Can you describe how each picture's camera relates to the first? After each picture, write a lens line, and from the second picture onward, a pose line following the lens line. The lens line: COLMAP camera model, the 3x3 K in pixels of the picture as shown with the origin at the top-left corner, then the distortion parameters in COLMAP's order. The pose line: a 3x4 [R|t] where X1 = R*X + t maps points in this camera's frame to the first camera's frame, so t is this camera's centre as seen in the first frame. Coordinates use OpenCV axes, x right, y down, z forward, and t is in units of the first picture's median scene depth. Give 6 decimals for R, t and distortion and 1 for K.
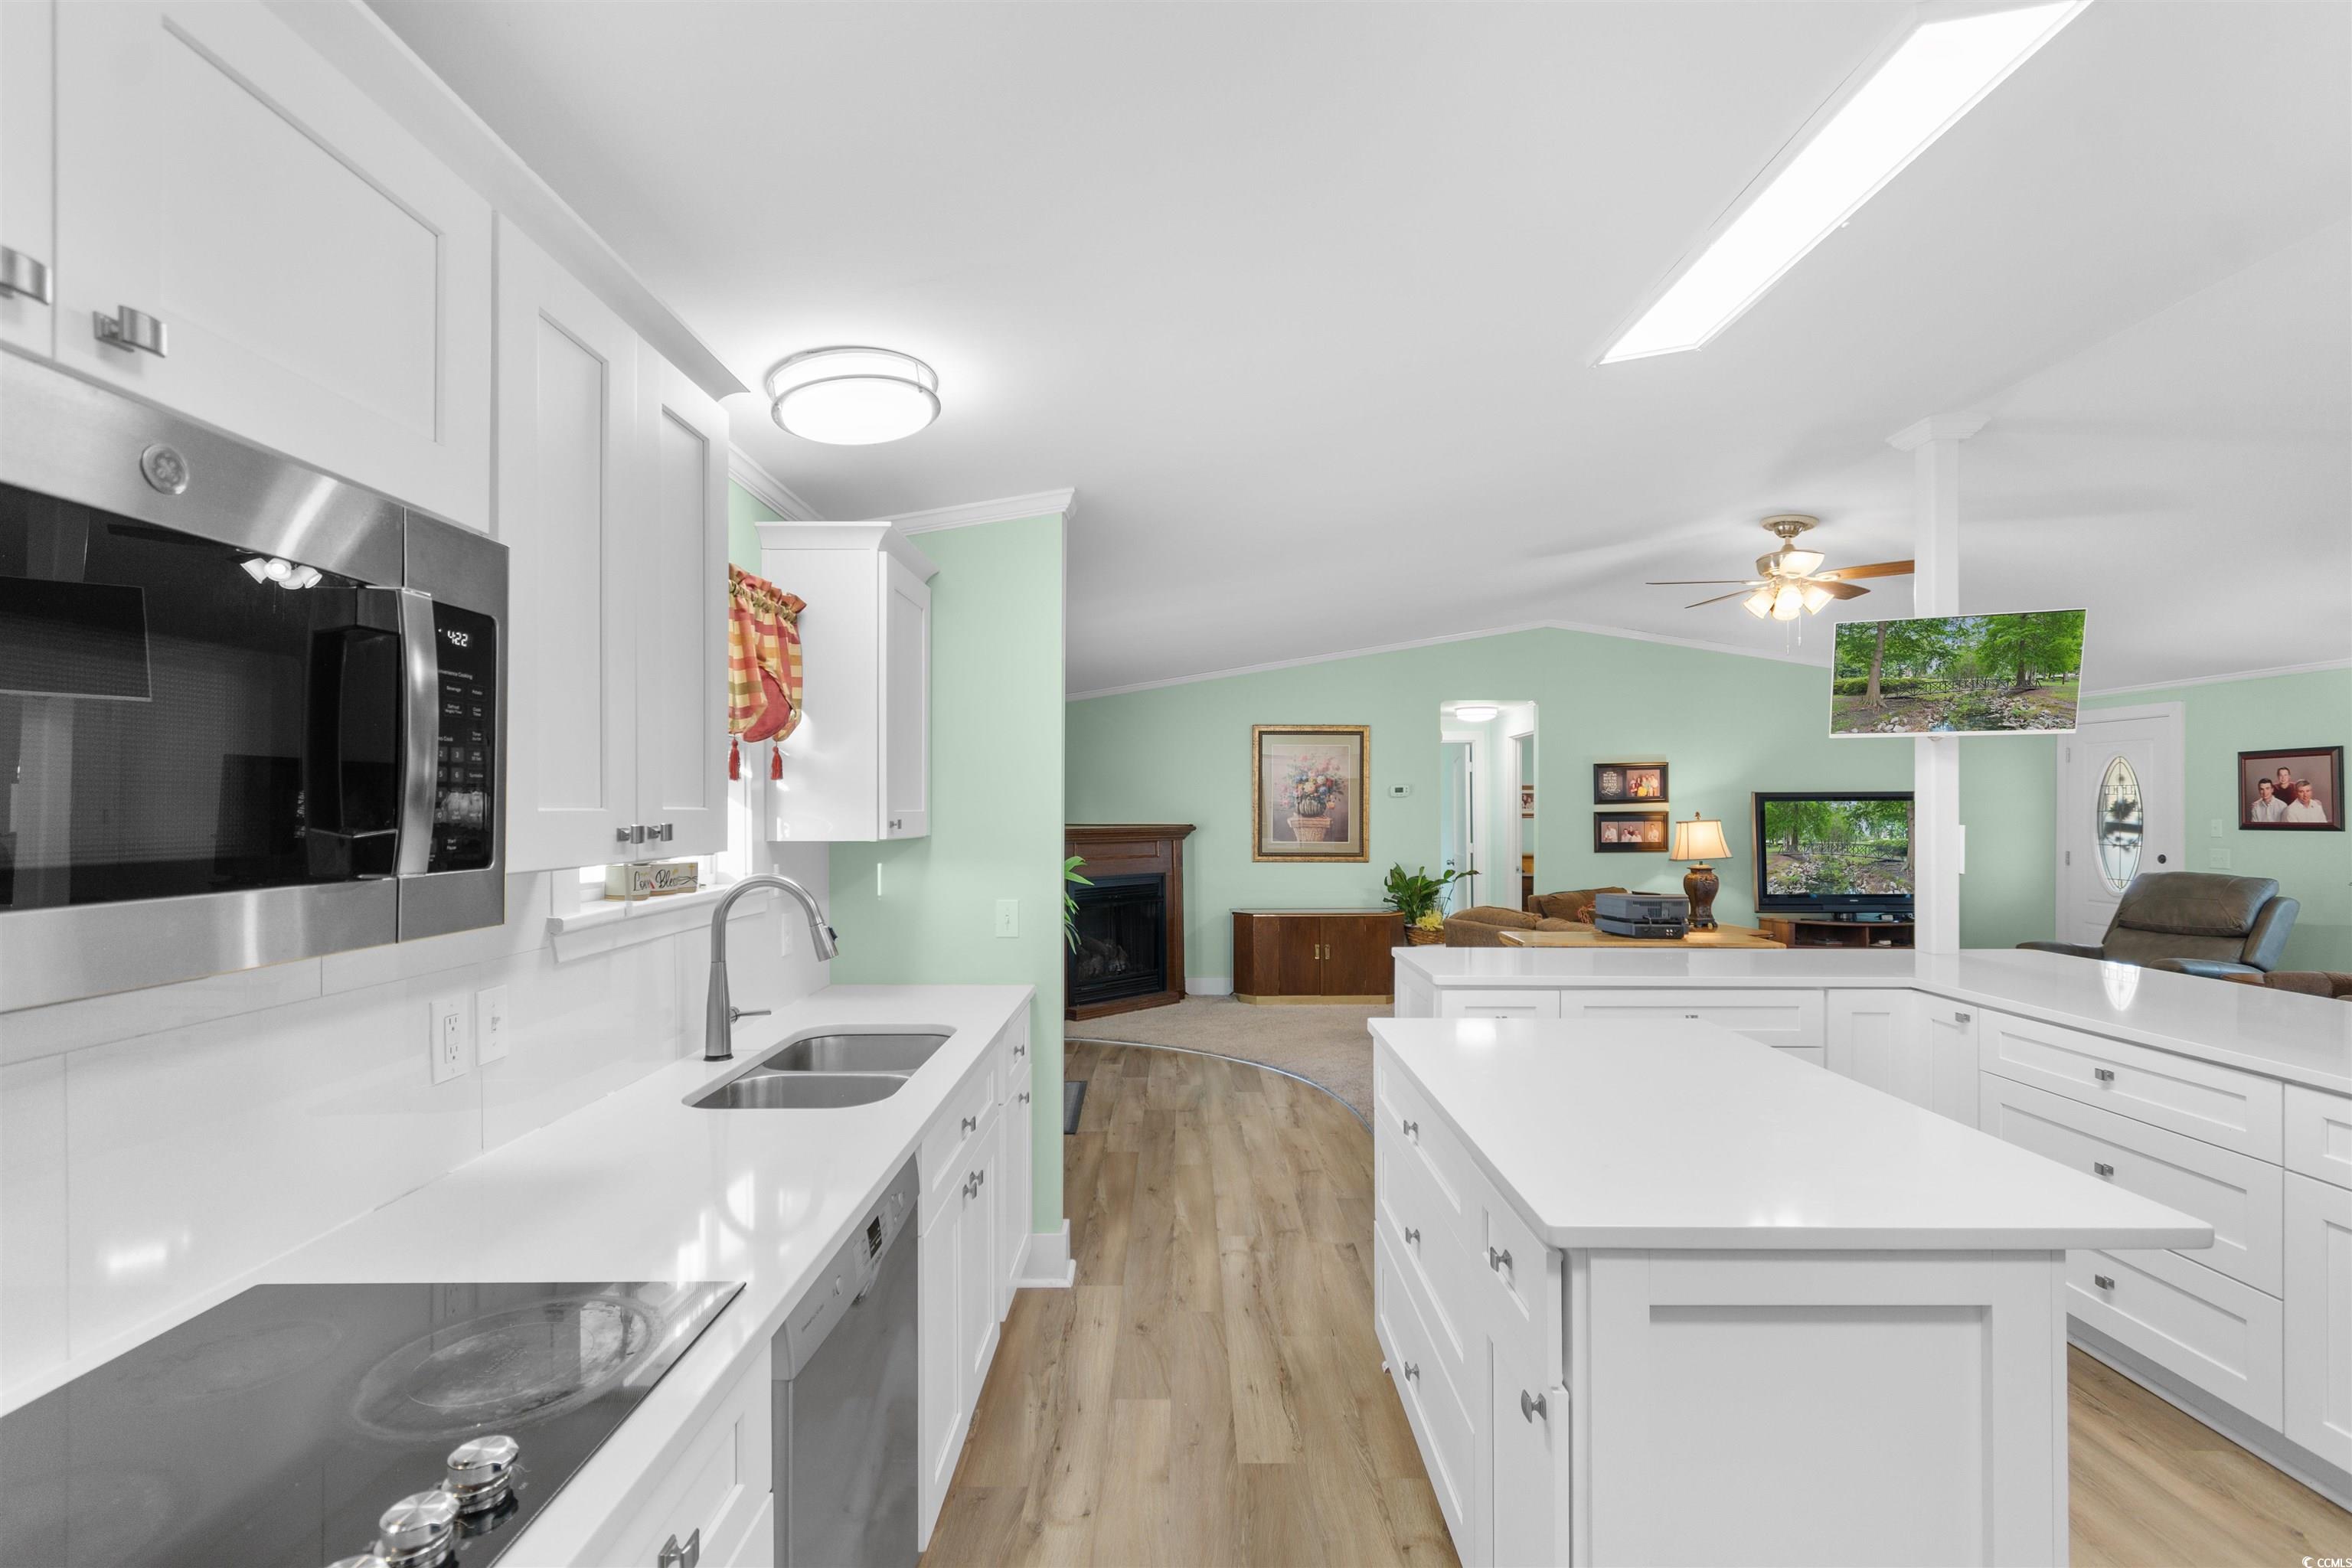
lens RADIAL K [[1049.5, 0, 1166.8], [0, 1049.5, 807.6], [0, 0, 1]] dist [0.001412, 0.000218]
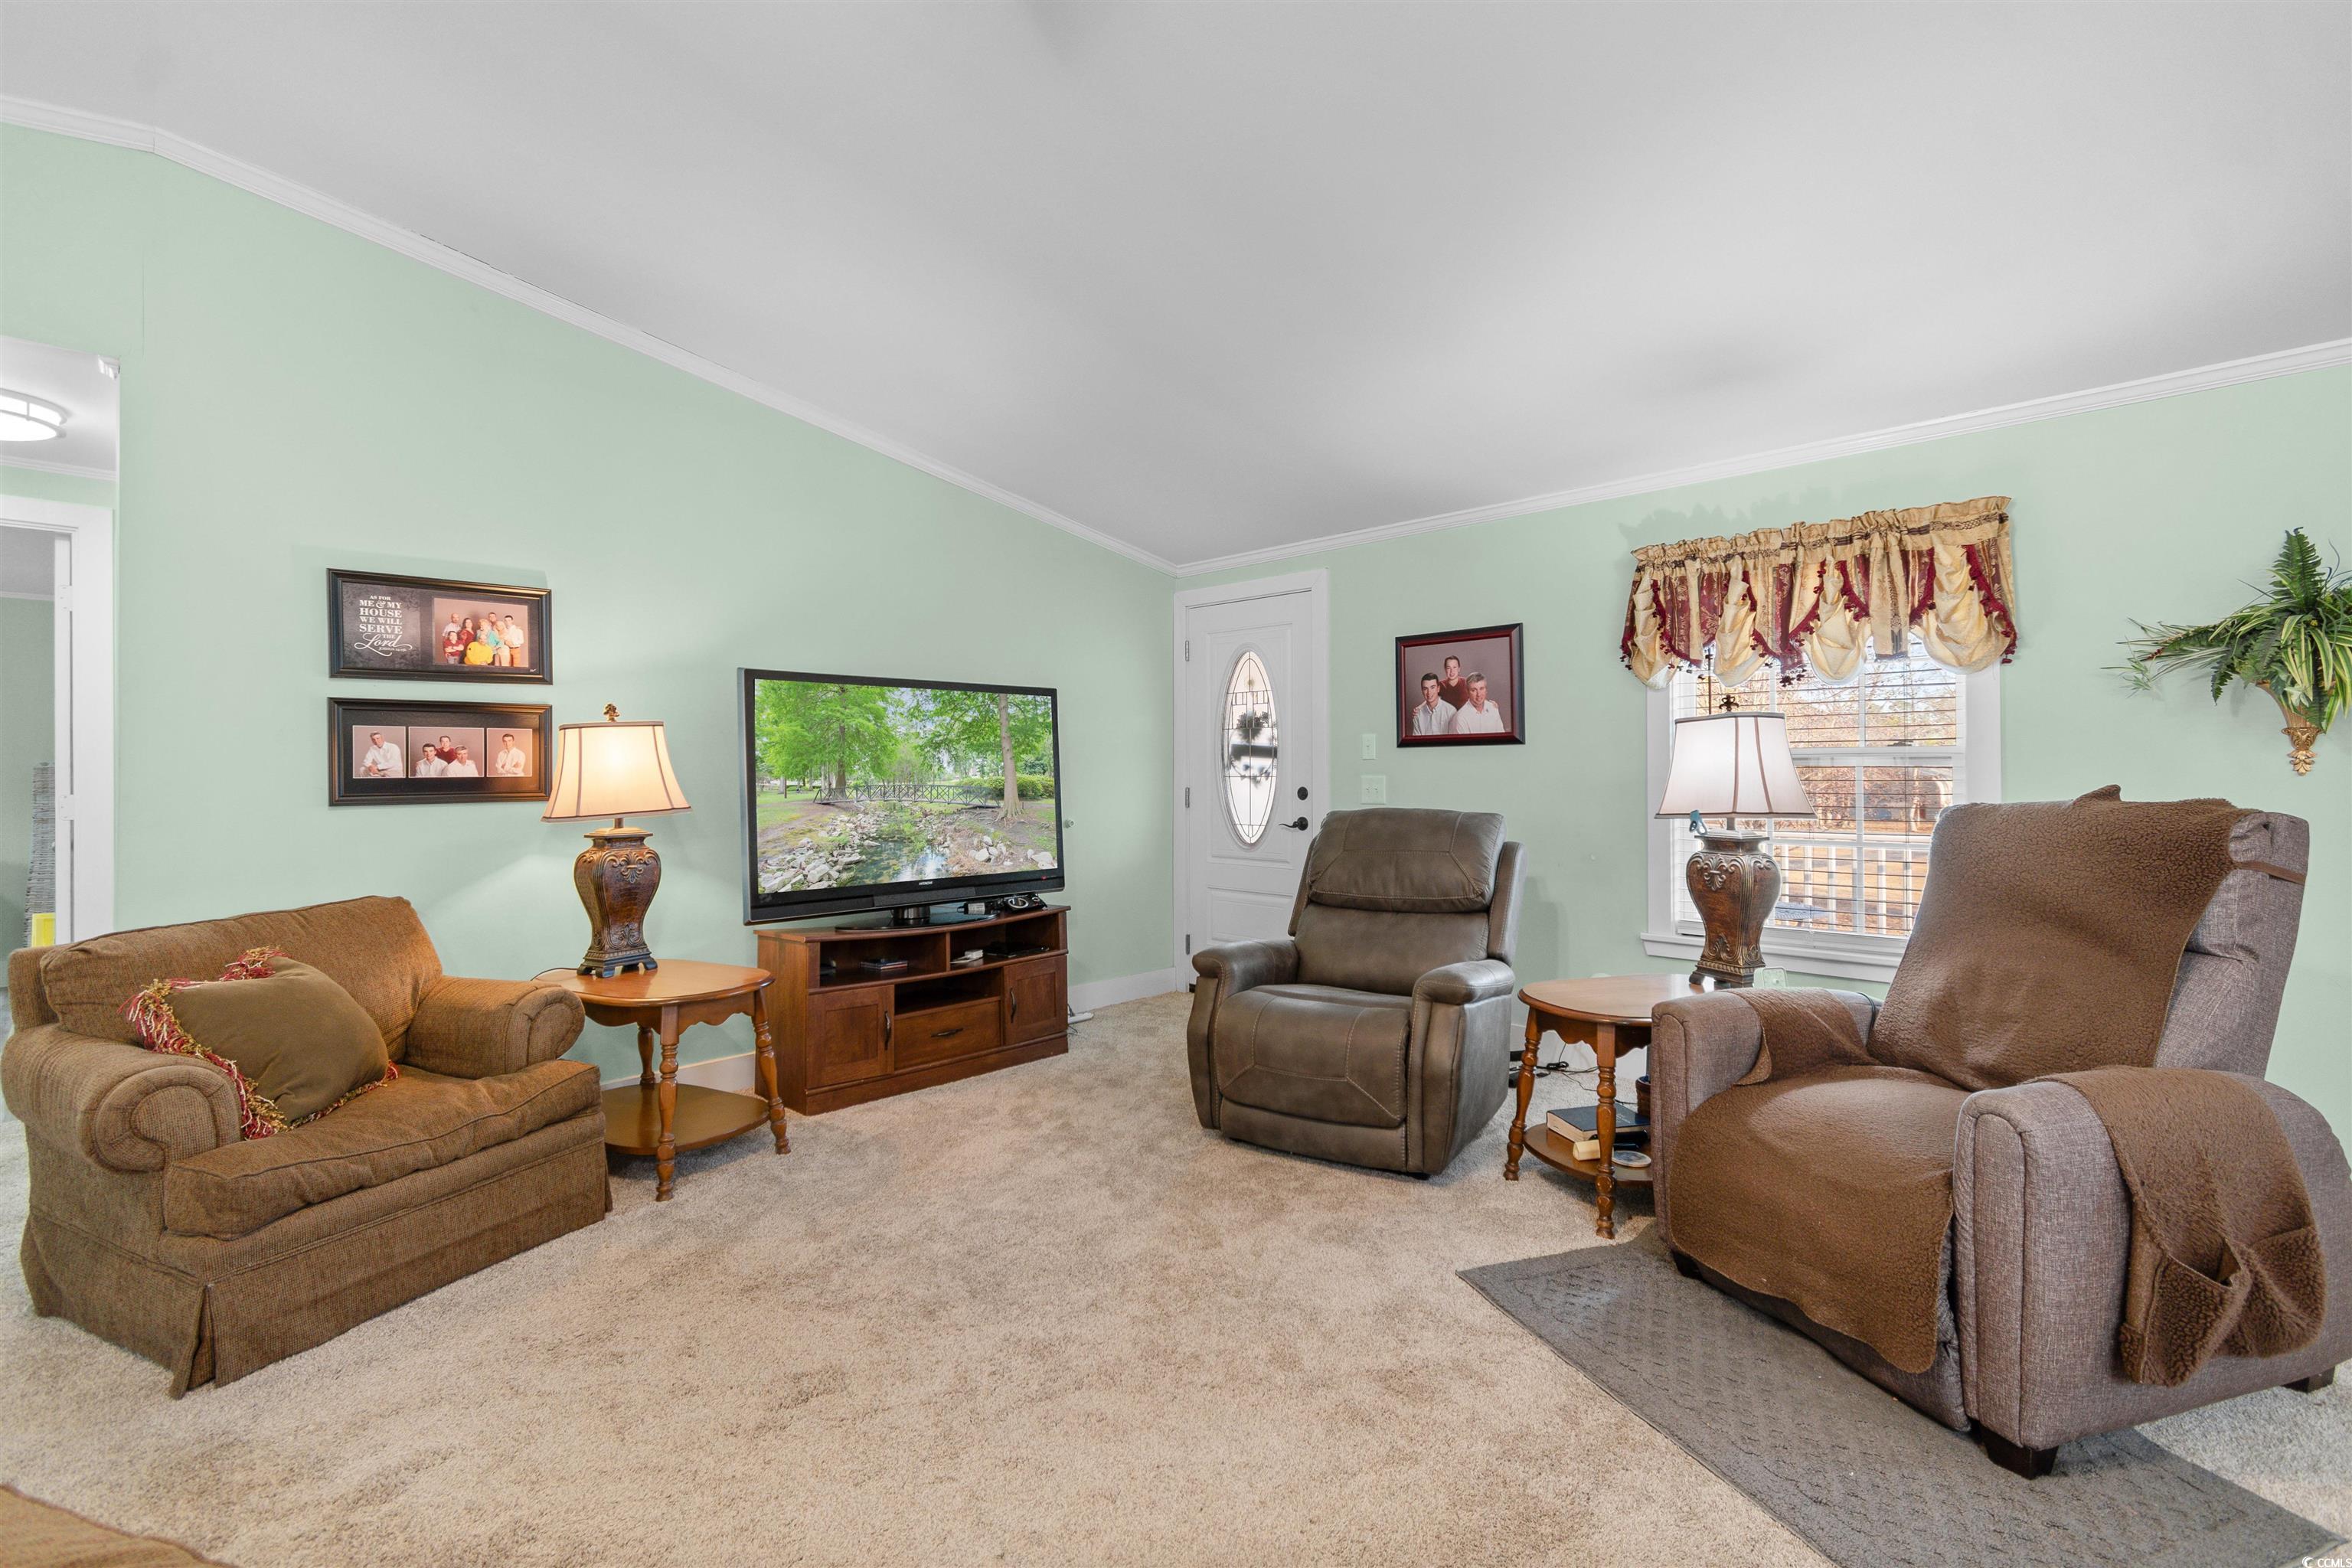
lens RADIAL K [[1039.6, 0, 1188.0], [0, 1039.6, 766.2], [0, 0, 1]] dist [0.000897, 0.000216]
pose [[0.676130, 0.004004, 0.736772, 0.361940], [0.001018, 0.999979, -0.006369, 0.033265], [-0.736782, 0.005056, 0.676112, 0.555347]]
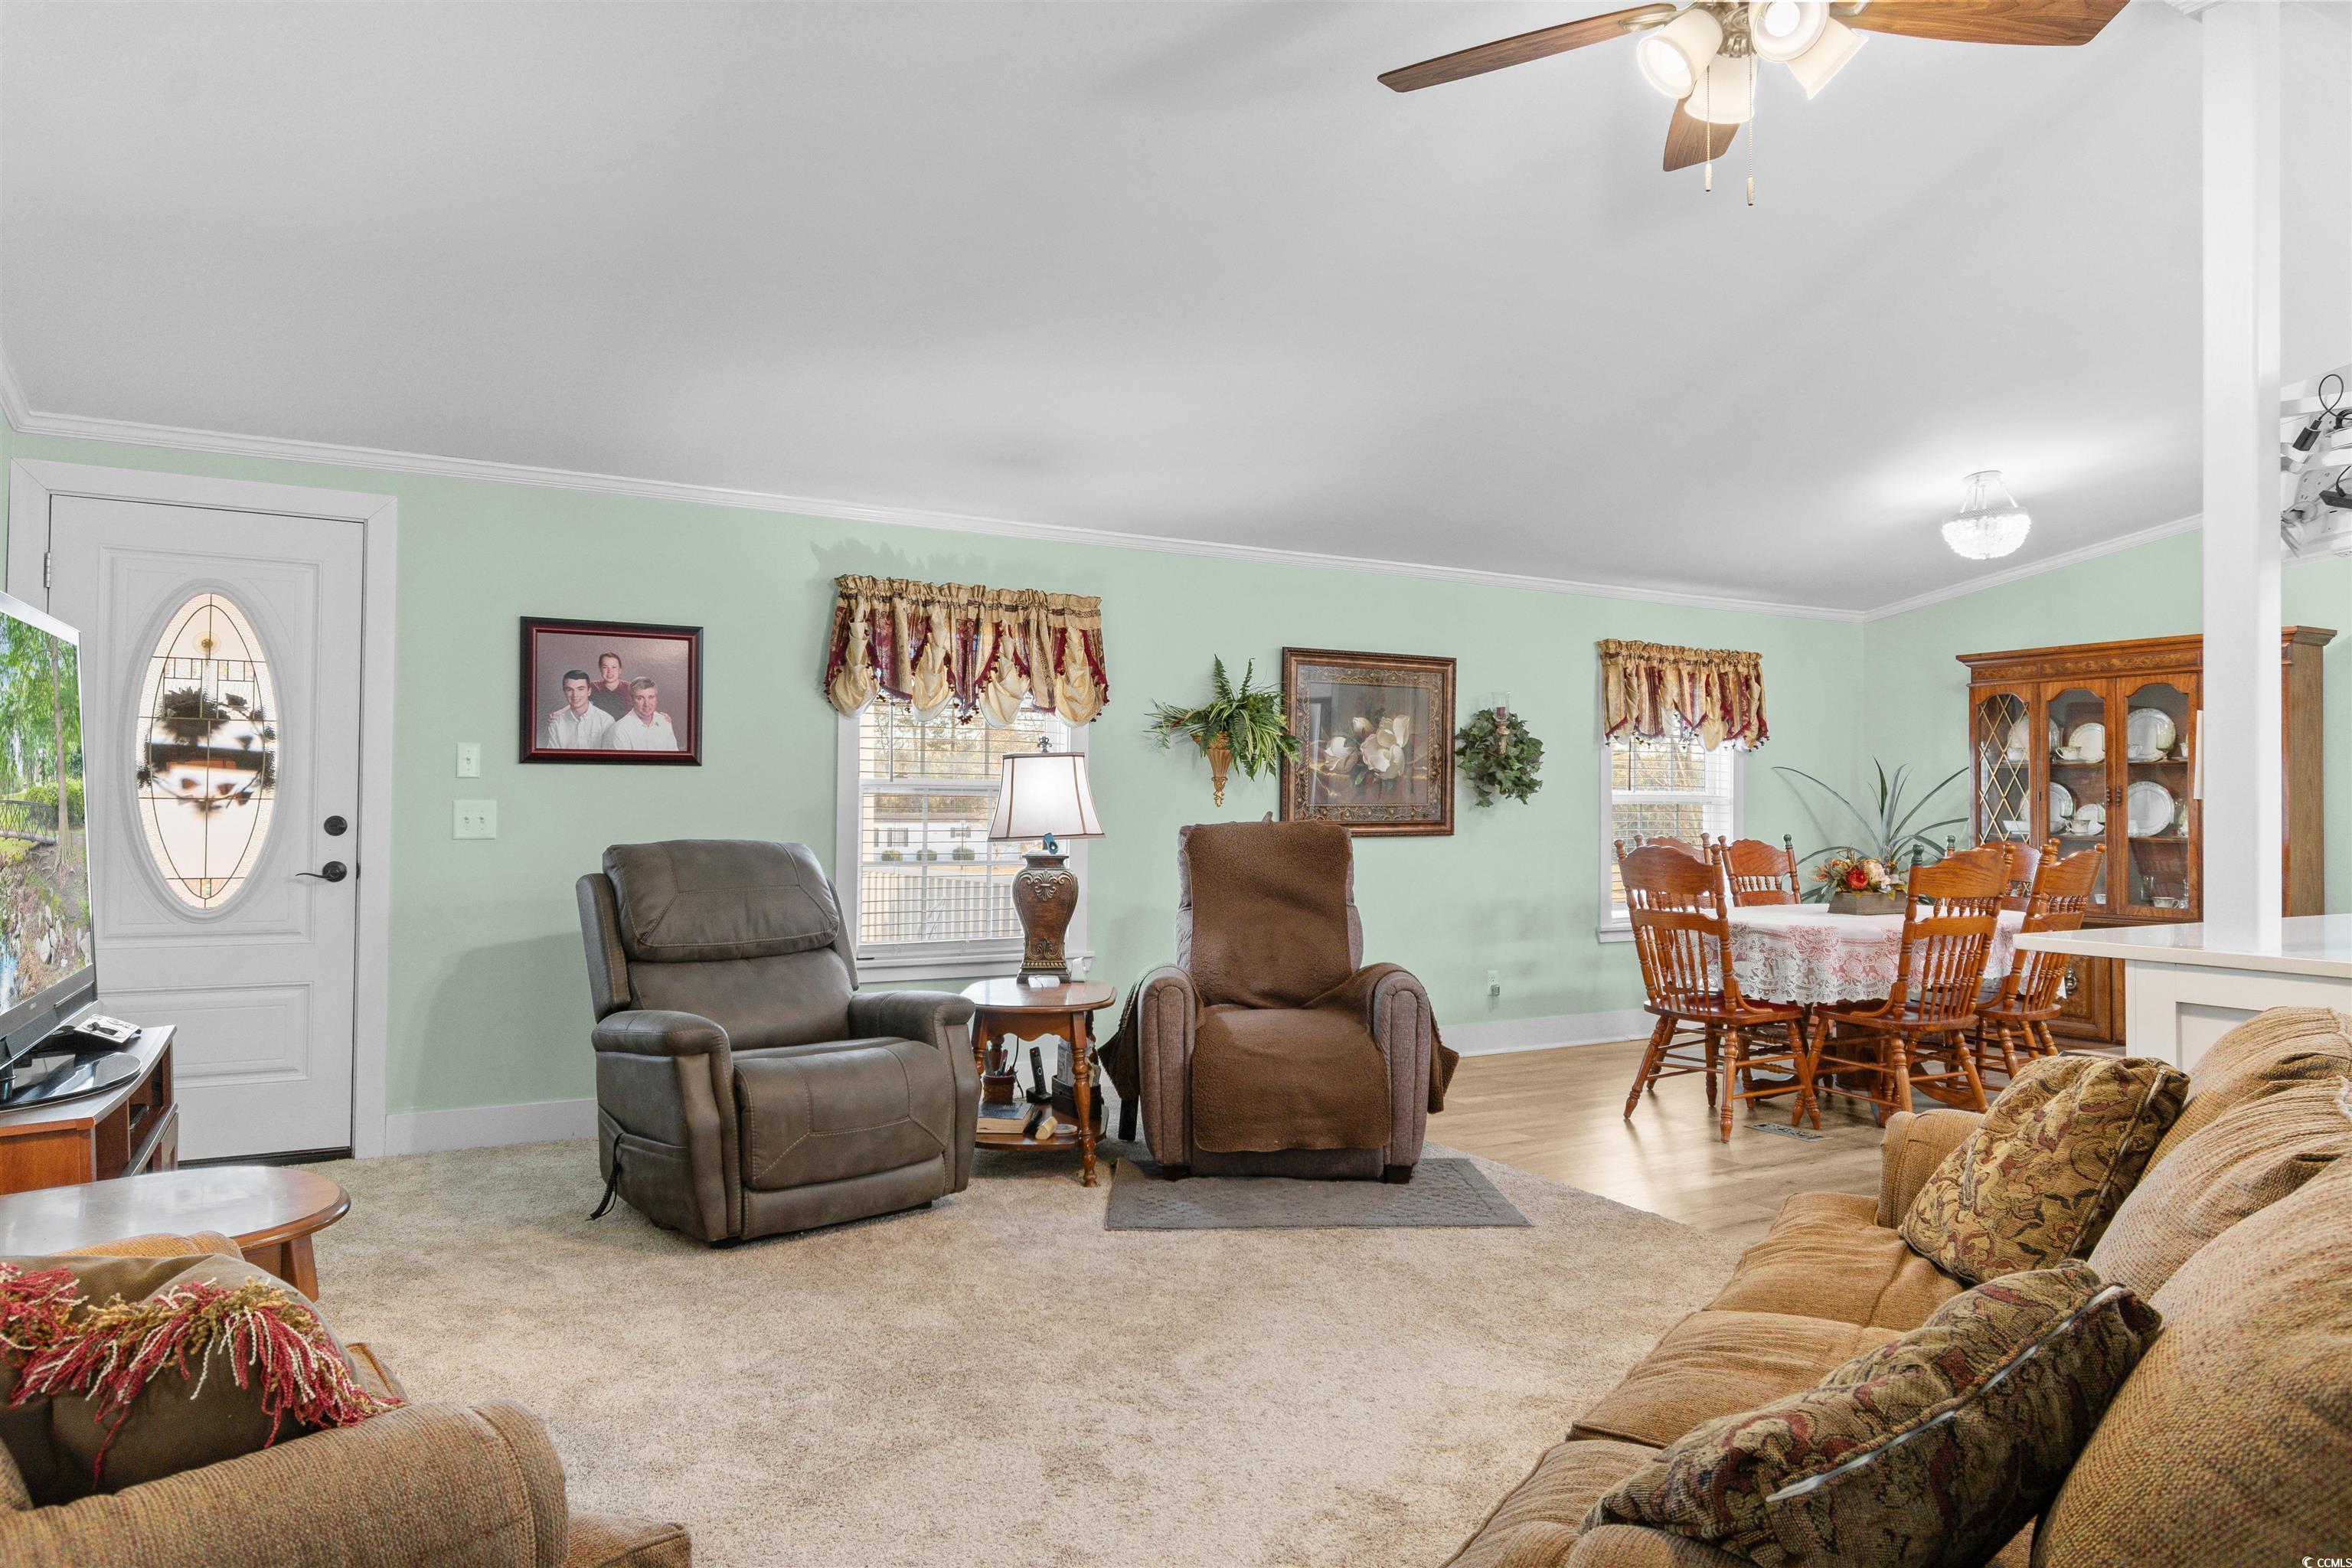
lens RADIAL K [[1477.1, 0, 1186.8], [0, 1477.1, 780.2], [0, 0, 1]] dist [-0.000080, 0.000650]
pose [[-0.510377, 0.012213, 0.859864, 0.183642], [-0.009482, 0.999758, -0.019828, 0.036317], [-0.859898, -0.018273, -0.510138, 0.957187]]
